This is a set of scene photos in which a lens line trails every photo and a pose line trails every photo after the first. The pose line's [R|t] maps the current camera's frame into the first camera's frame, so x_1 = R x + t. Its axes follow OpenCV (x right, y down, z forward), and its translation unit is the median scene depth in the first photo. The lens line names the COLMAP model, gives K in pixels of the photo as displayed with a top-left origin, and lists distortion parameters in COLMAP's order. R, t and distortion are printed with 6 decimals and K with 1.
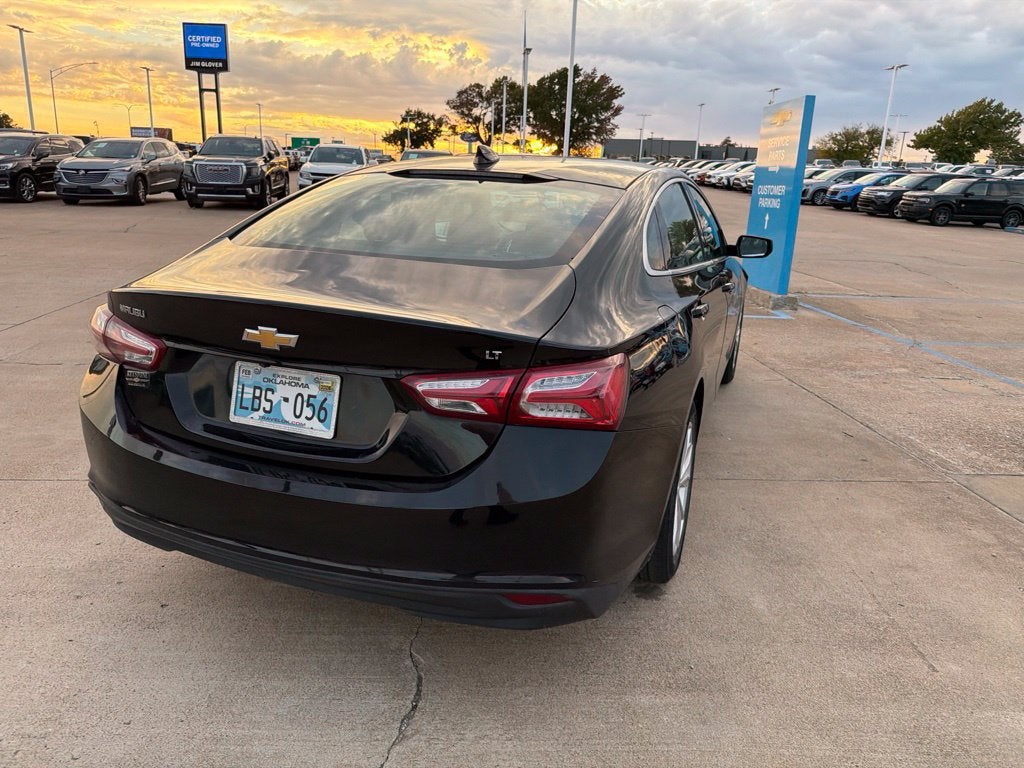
lens RADIAL K [[725.1, 0, 511.1], [0, 725.1, 388.0], [0, 0, 1]] dist [0.014927, -0.026006]
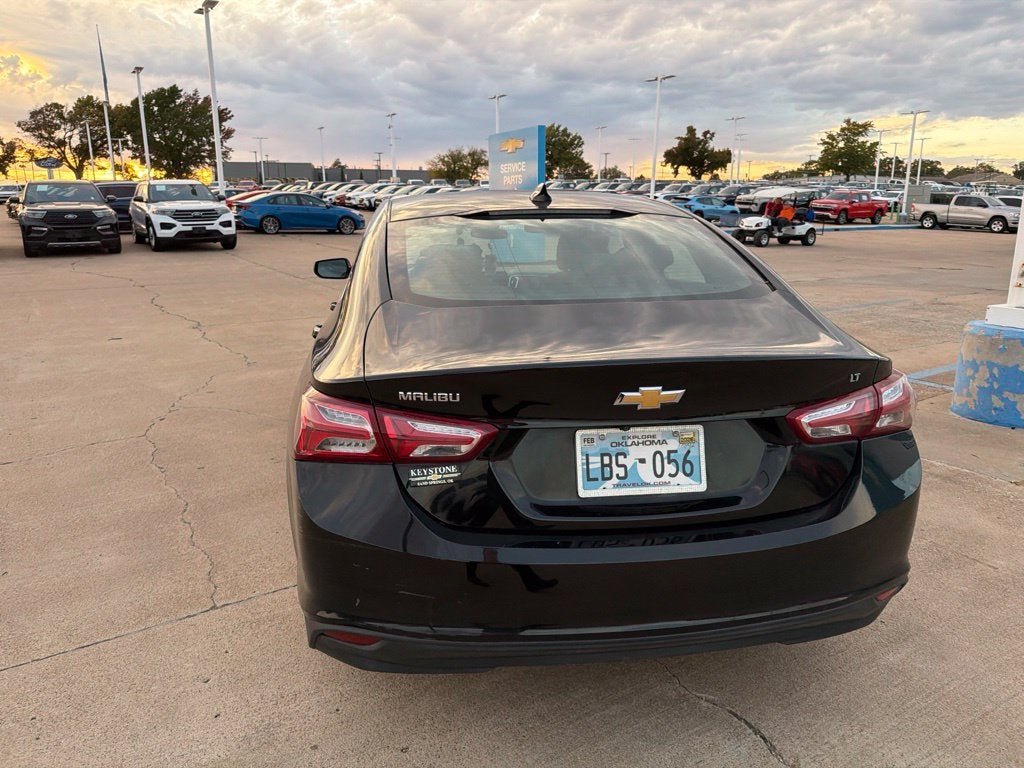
lens RADIAL K [[725.1, 0, 503.1], [0, 725.1, 379.8], [0, 0, 1]] dist [0.014927, -0.026006]
pose [[0.880009, -0.150743, 0.450401, -0.385099], [0.167589, 0.985854, 0.002511, -0.052703], [-0.444408, 0.073273, 0.892823, 0.103664]]
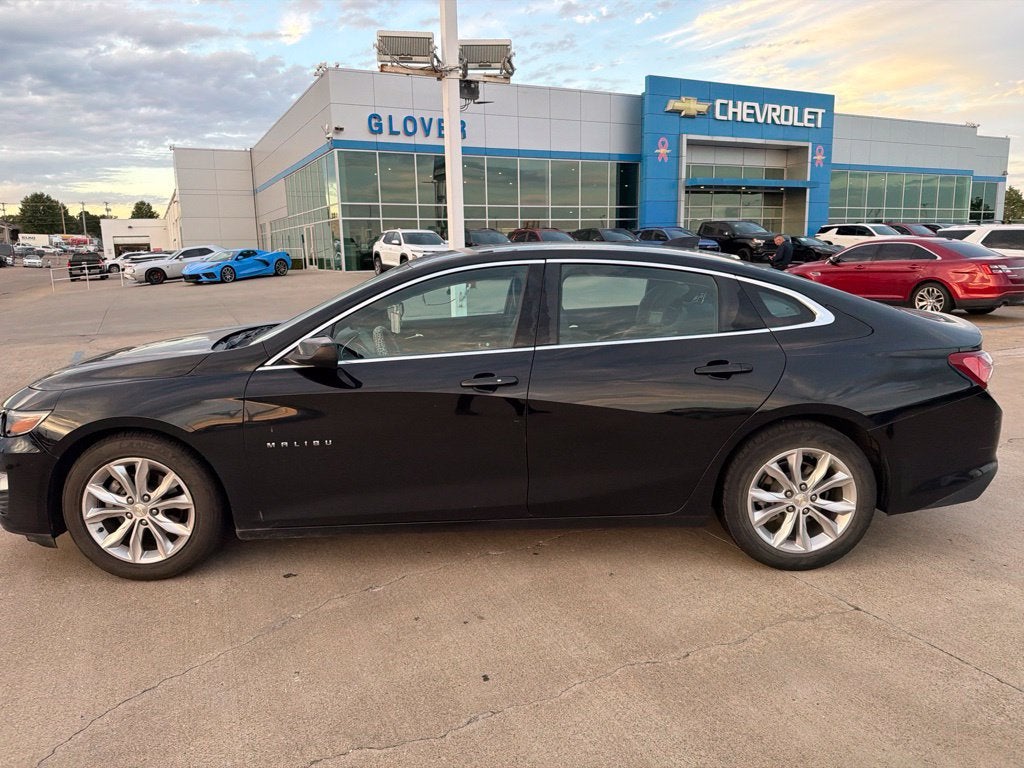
lens RADIAL K [[725.1, 0, 508.8], [0, 725.1, 382.8], [0, 0, 1]] dist [0.014927, -0.026006]
pose [[-0.368068, -0.202907, 0.907389, -0.817371], [0.256245, 0.915970, 0.308768, -0.399574], [-0.893792, 0.346161, -0.285145, 1.208886]]
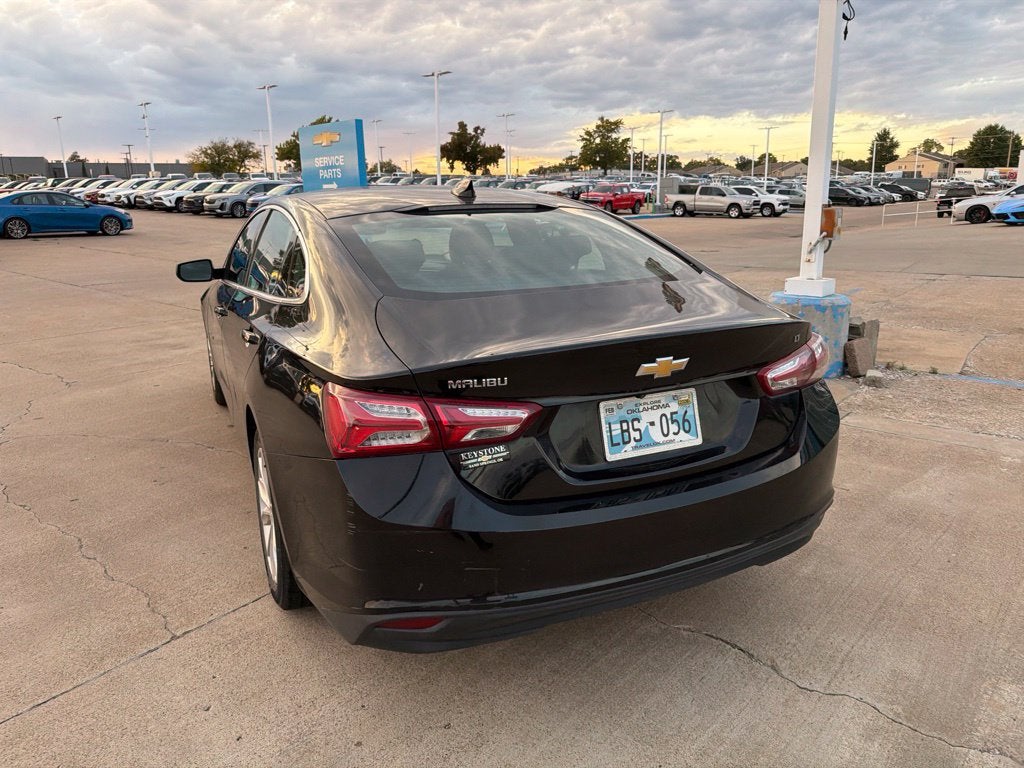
lens RADIAL K [[725.1, 0, 505.5], [0, 725.1, 380.7], [0, 0, 1]] dist [0.014927, -0.026006]
pose [[0.699594, -0.224395, 0.678391, -0.515915], [0.241895, 0.967727, 0.070645, -0.076136], [-0.672350, 0.114677, 0.731296, 0.157101]]
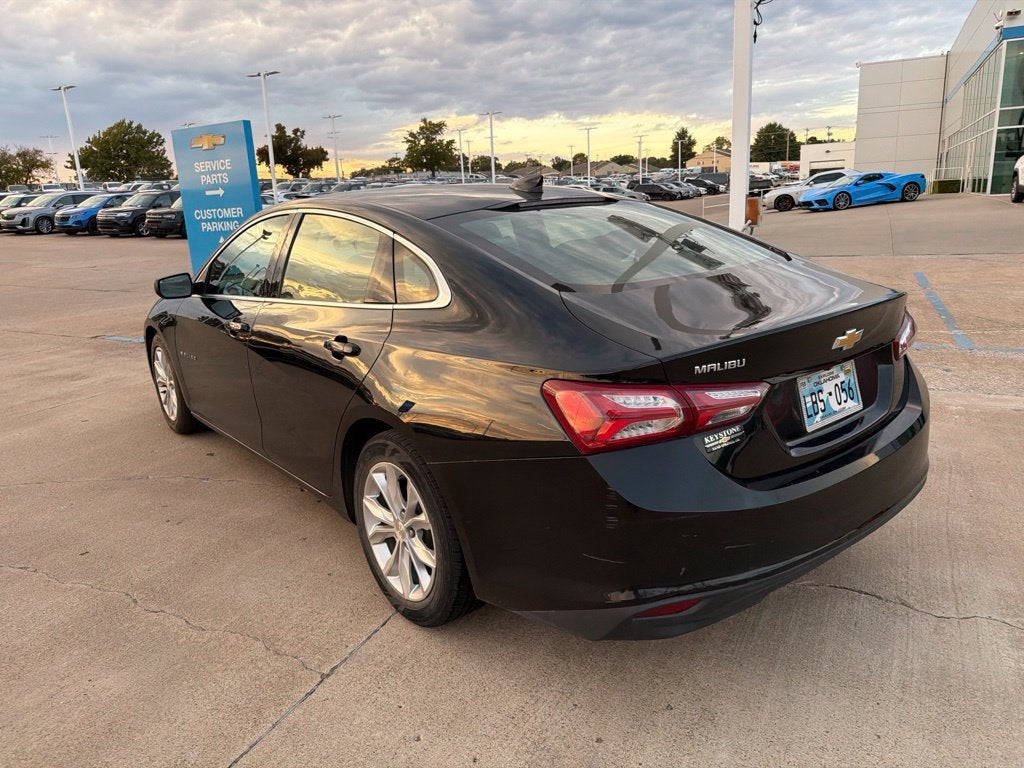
lens RADIAL K [[725.1, 0, 508.4], [0, 725.1, 385.6], [0, 0, 1]] dist [0.014927, -0.026006]
pose [[0.509521, -0.280496, 0.813456, -0.662309], [0.303165, 0.943274, 0.135368, -0.135186], [-0.805282, 0.177639, 0.565655, 0.333254]]
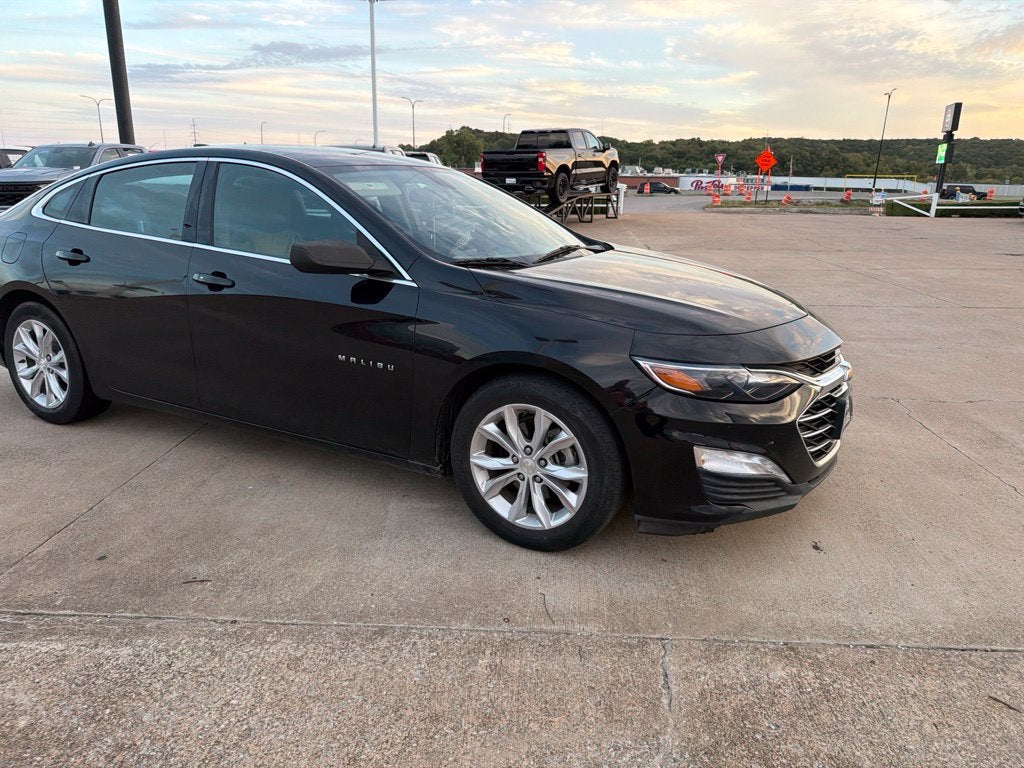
lens RADIAL K [[725.1, 0, 516.9], [0, 725.1, 382.9], [0, 0, 1]] dist [0.014927, -0.026006]
pose [[-0.118293, 0.230173, -0.965933, 0.965042], [-0.299163, 0.919304, 0.255698, -0.308781], [0.946841, 0.319219, -0.039888, 1.224950]]
